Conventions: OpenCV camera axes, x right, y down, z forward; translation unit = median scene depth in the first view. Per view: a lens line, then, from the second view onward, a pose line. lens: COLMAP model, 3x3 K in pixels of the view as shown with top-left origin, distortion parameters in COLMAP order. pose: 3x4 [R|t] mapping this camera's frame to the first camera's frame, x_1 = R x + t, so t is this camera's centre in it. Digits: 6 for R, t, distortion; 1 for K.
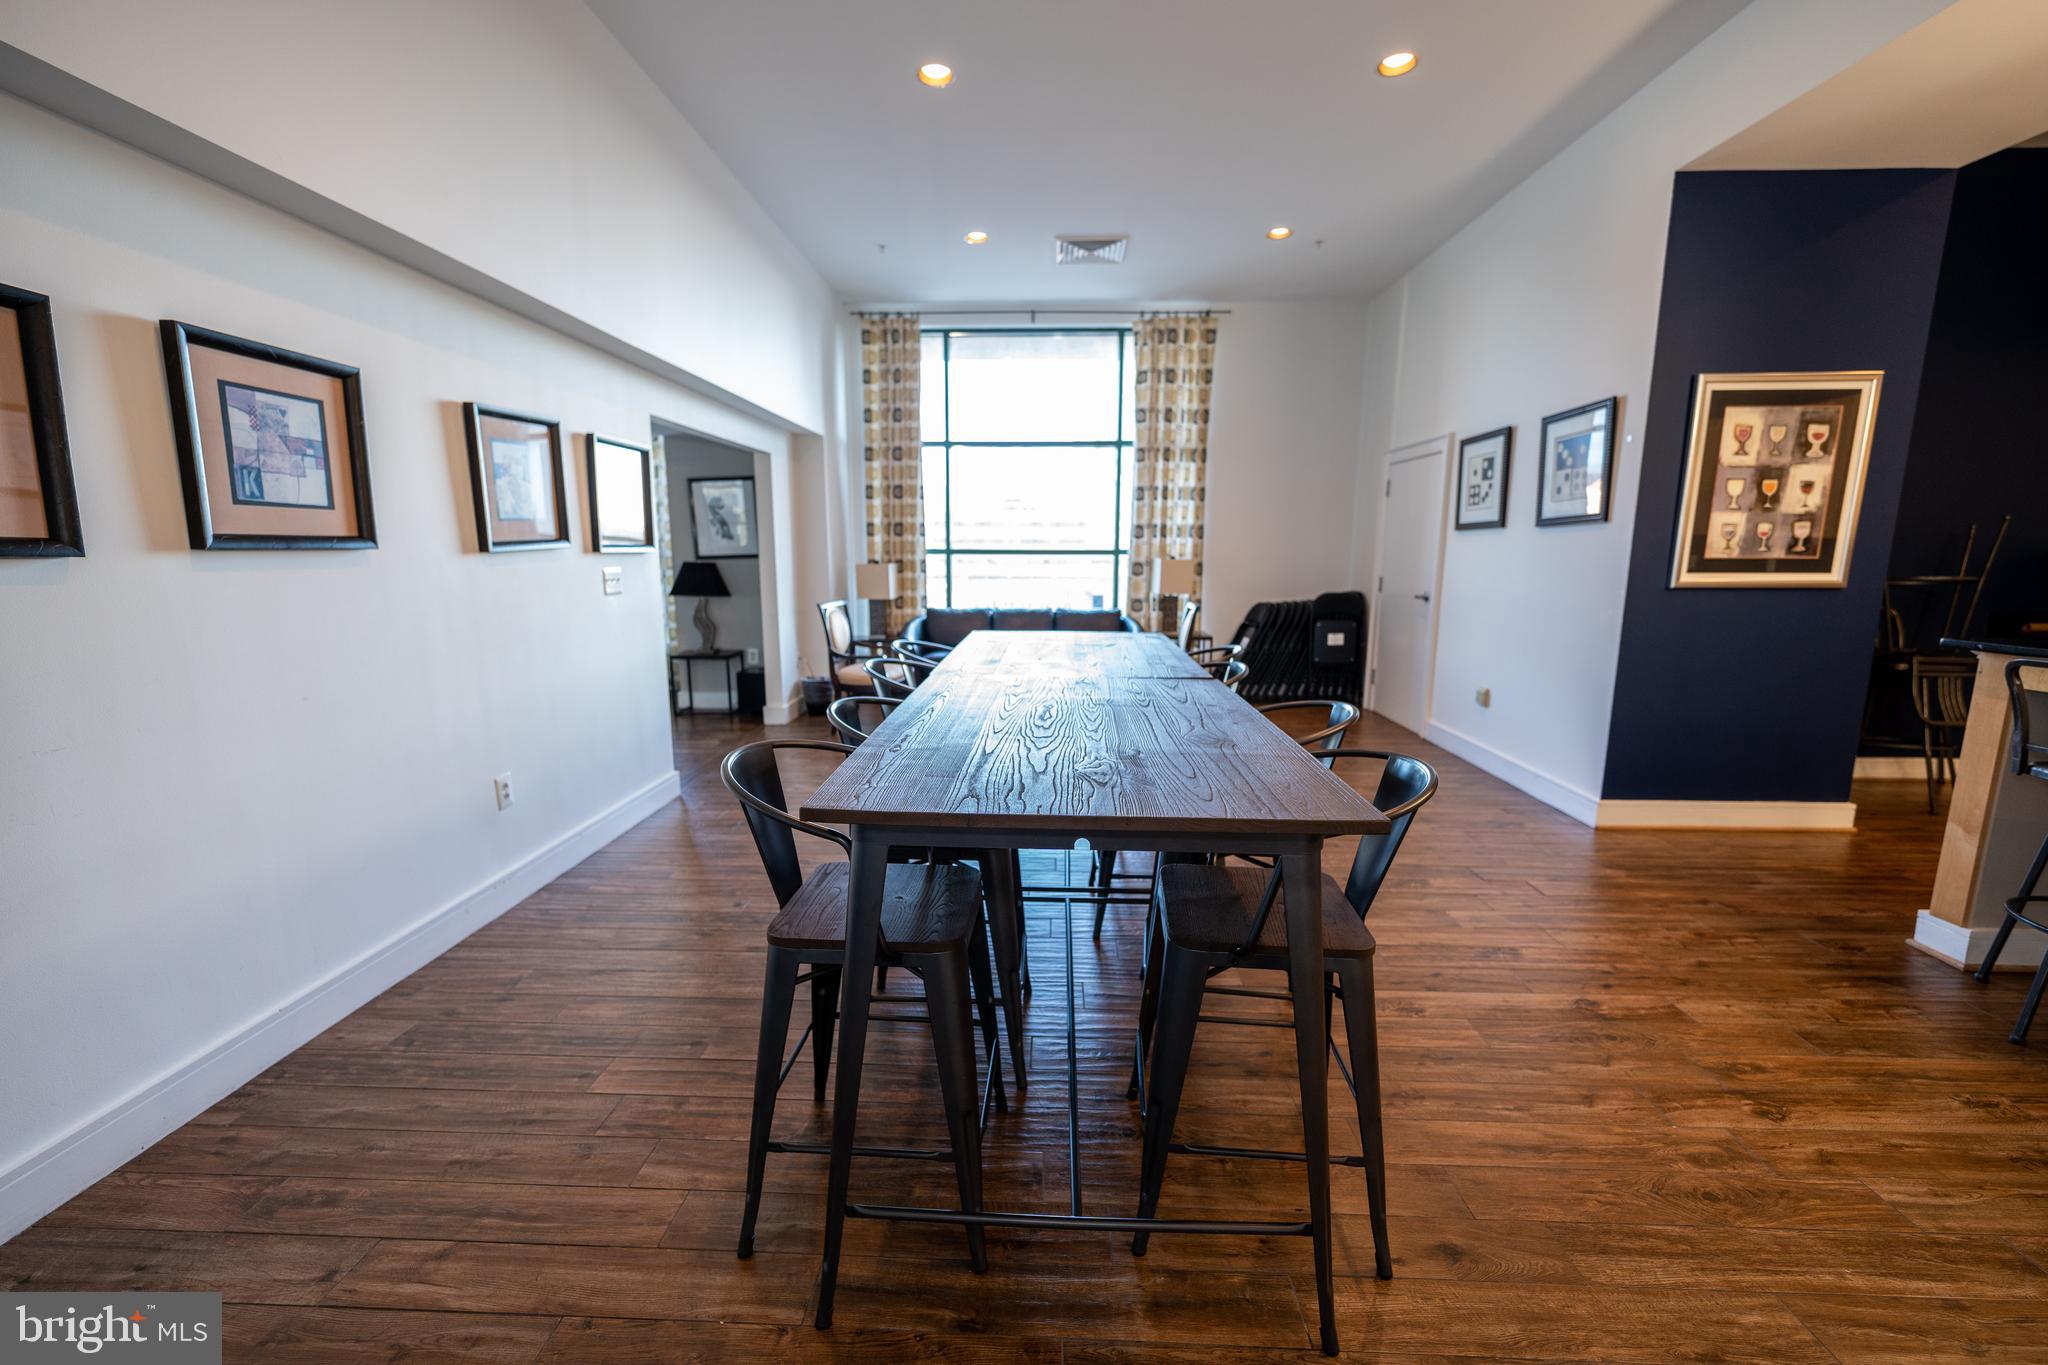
lens RADIAL K [[826.6, 0, 1019.9], [0, 826.6, 685.0], [0, 0, 1]] dist [-0.000073, -0.000171]
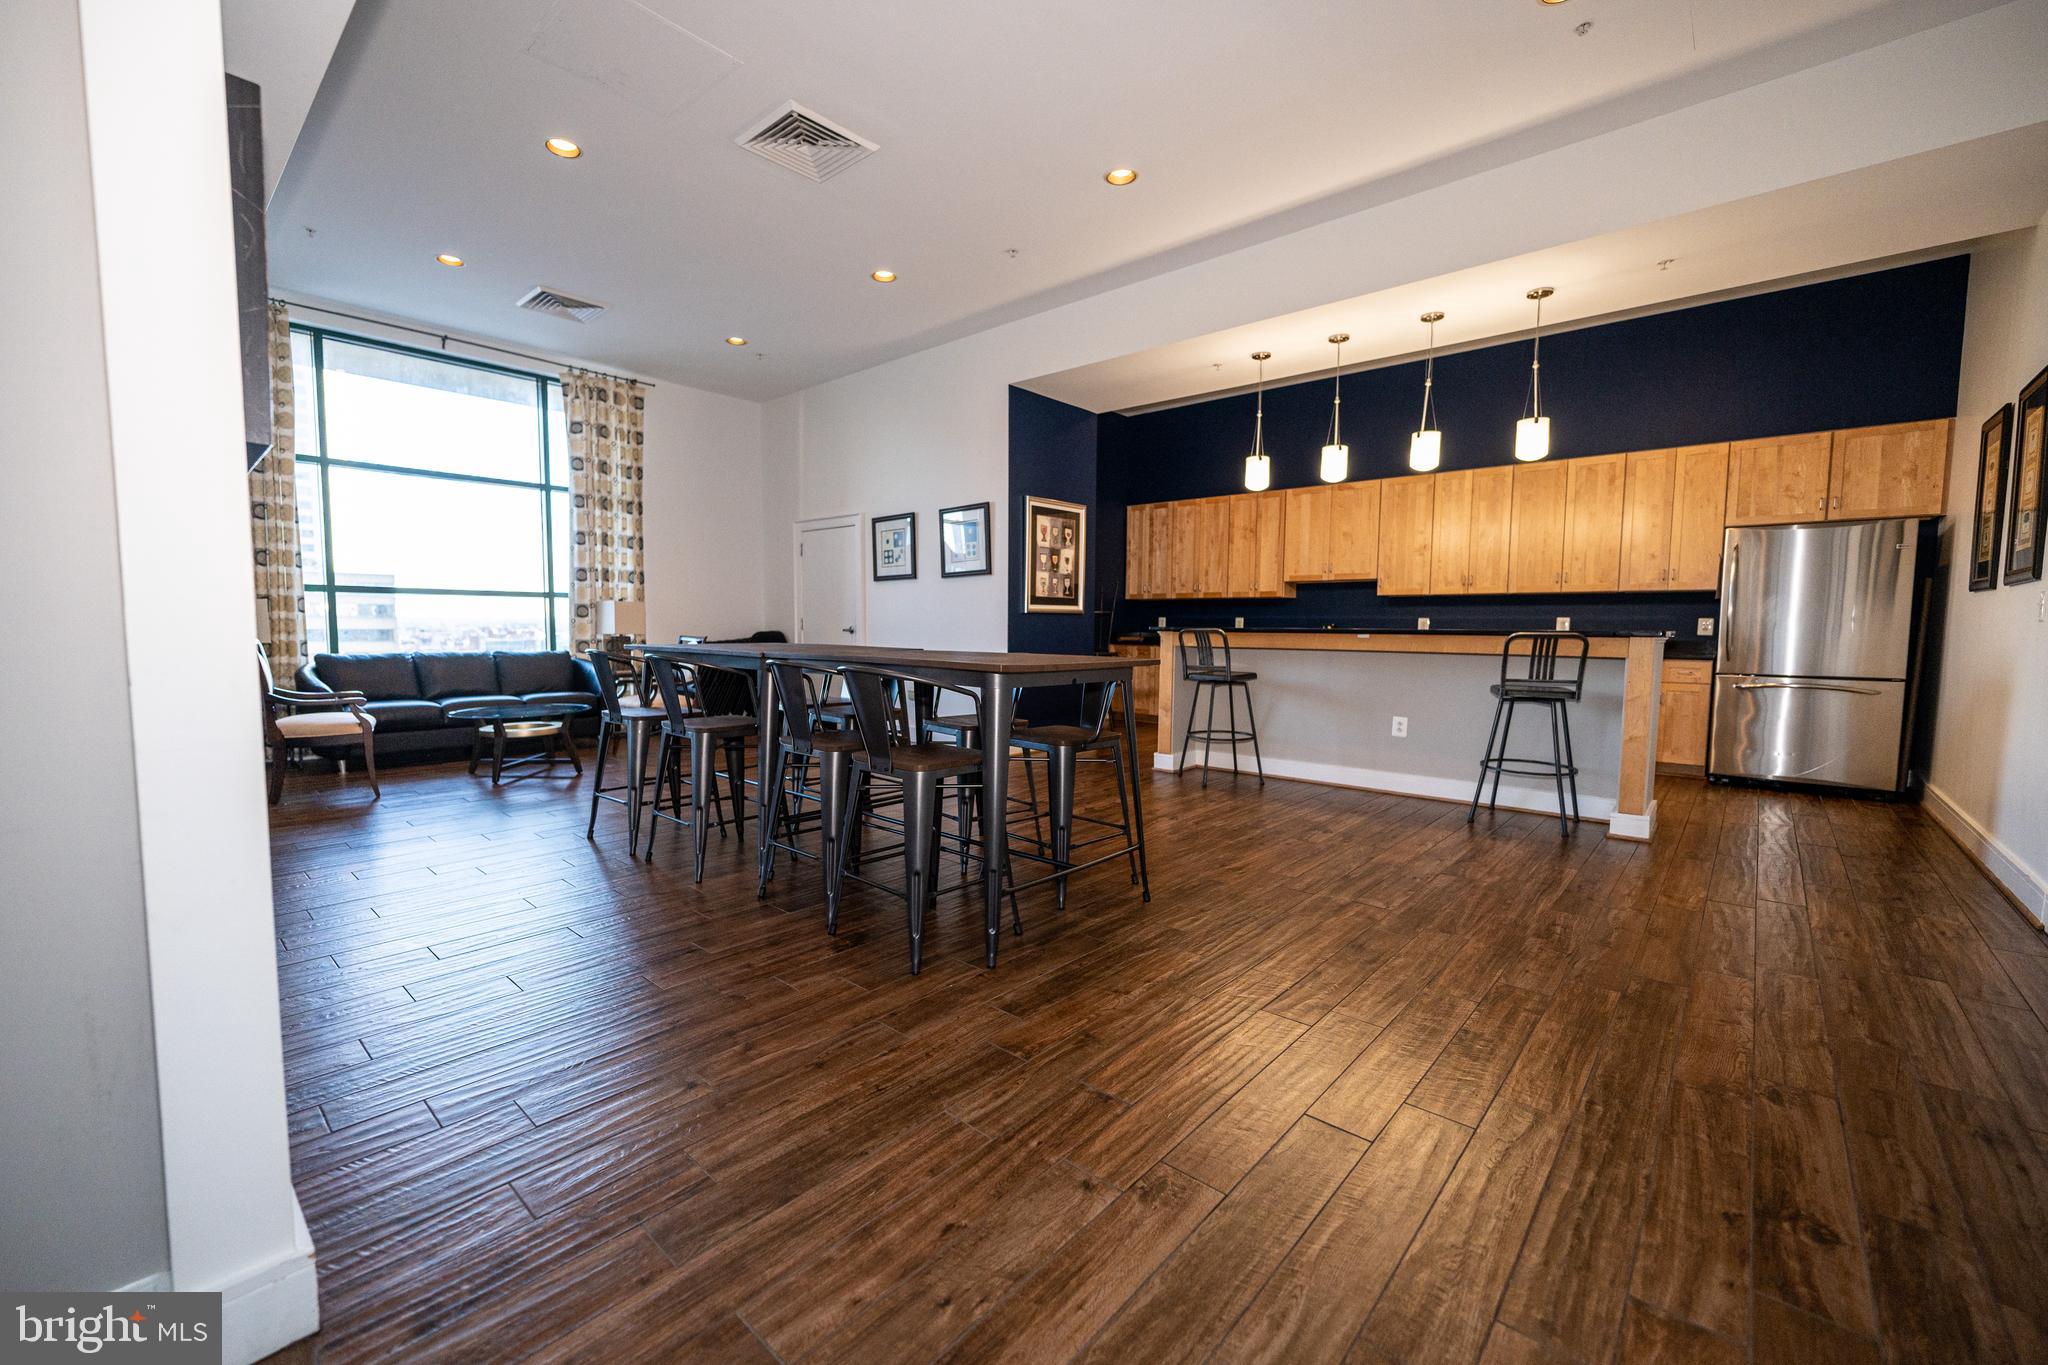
lens RADIAL K [[826.6, 0, 1019.9], [0, 826.6, 685.0], [0, 0, 1]] dist [-0.000073, -0.000171]
pose [[0.633871, -0.054454, 0.771520, -0.318836], [0.119969, 0.992368, -0.028524, 0.045758], [-0.764078, 0.110639, 0.635566, -0.052248]]
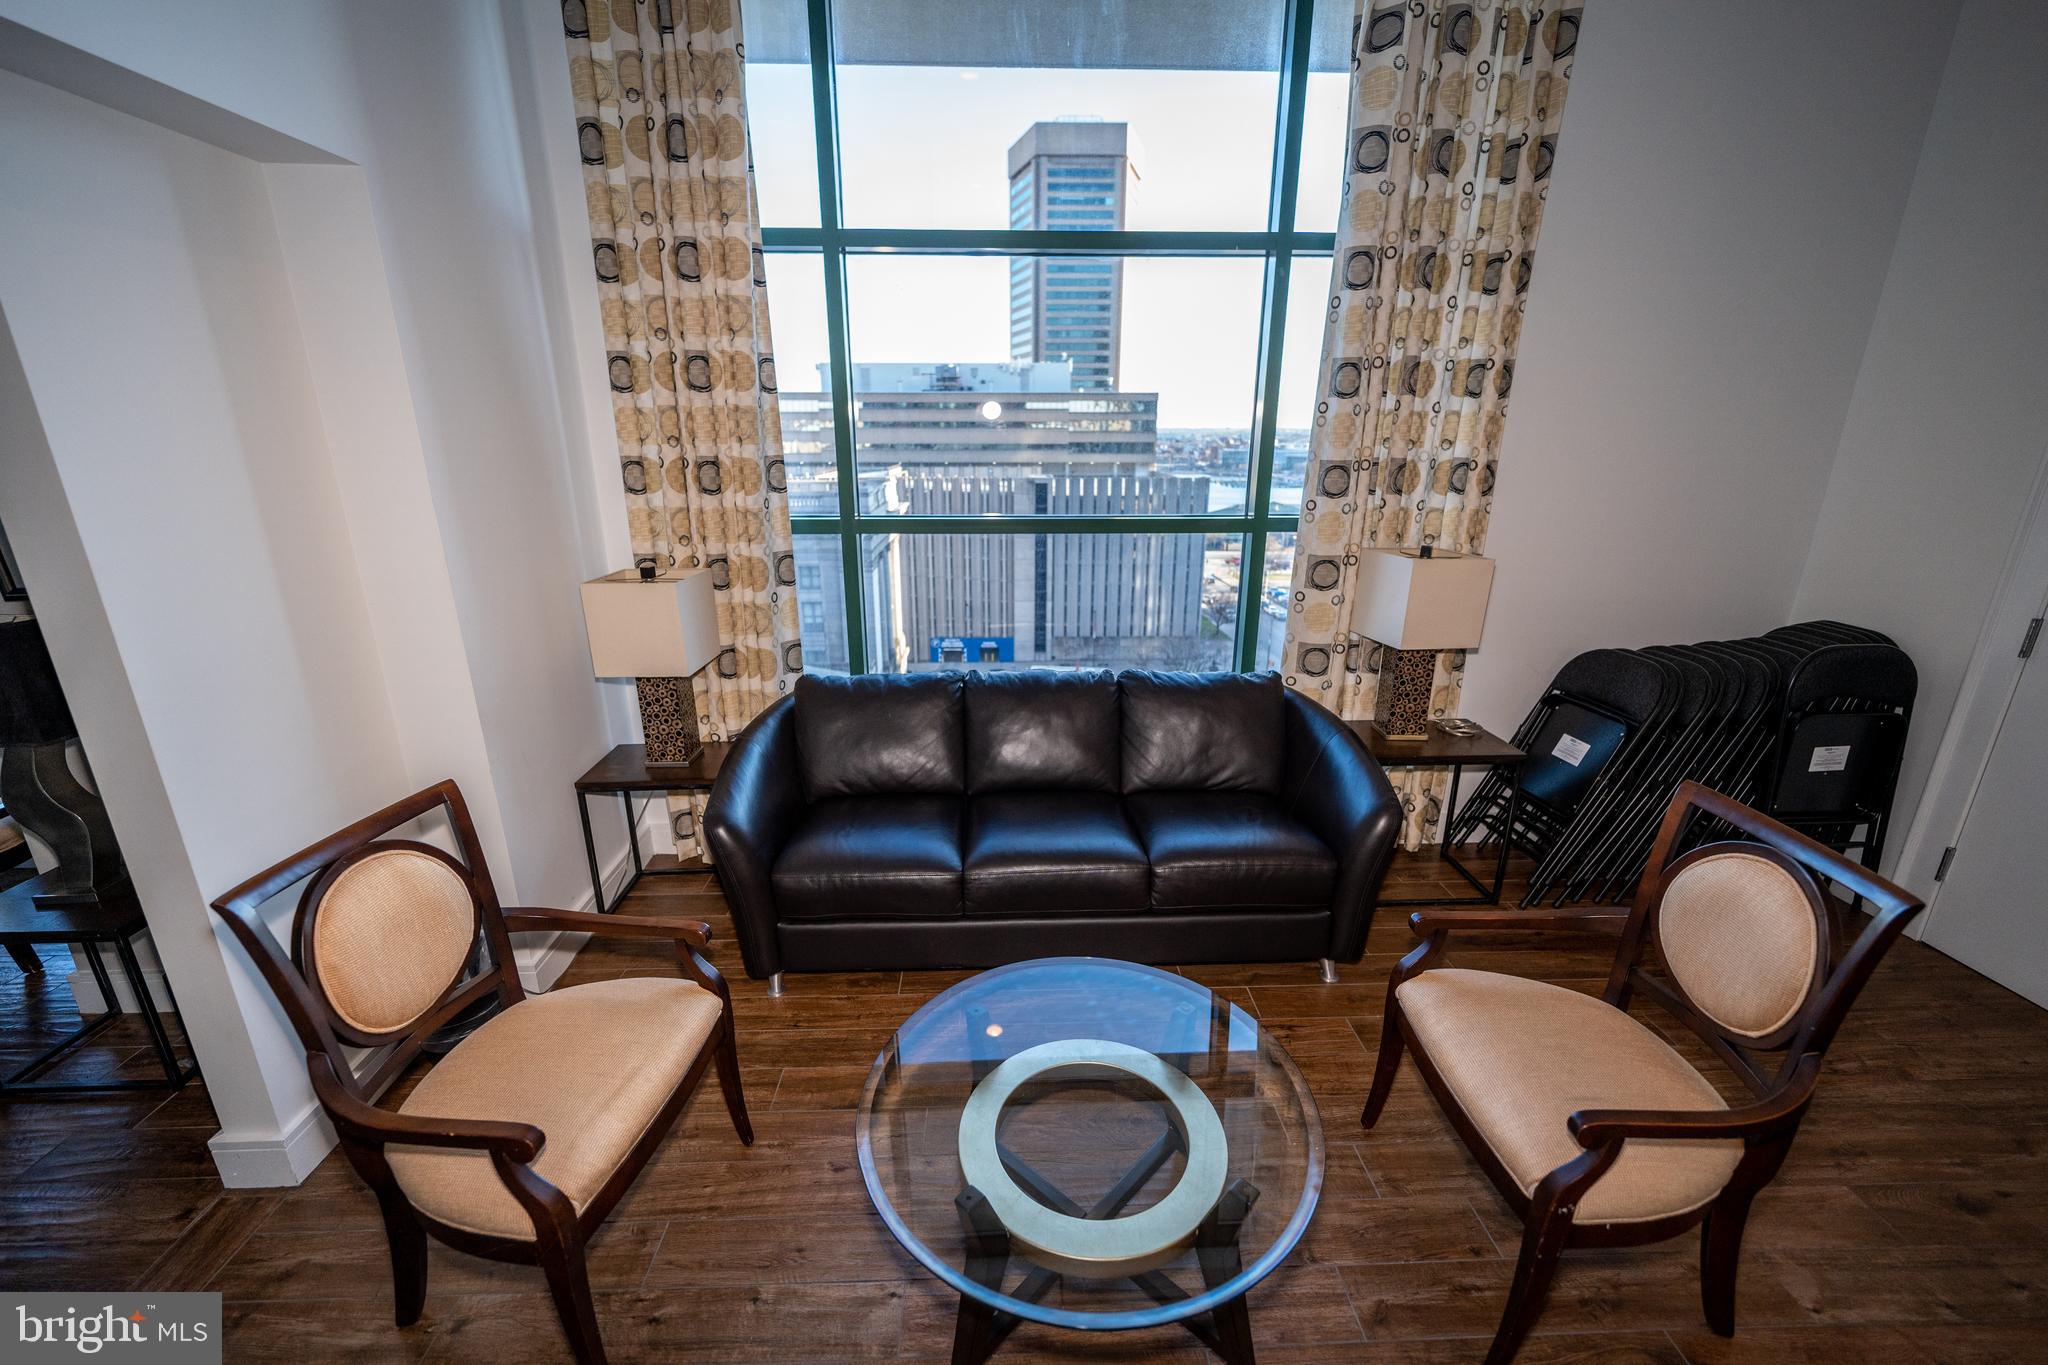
lens RADIAL K [[826.6, 0, 1019.9], [0, 826.6, 685.0], [0, 0, 1]] dist [-0.000073, -0.000171]
pose [[0.997204, -0.024464, 0.070603, -0.035975], [0.014386, 0.990065, 0.139871, -0.150819], [-0.073323, -0.138464, 0.987649, 0.630943]]
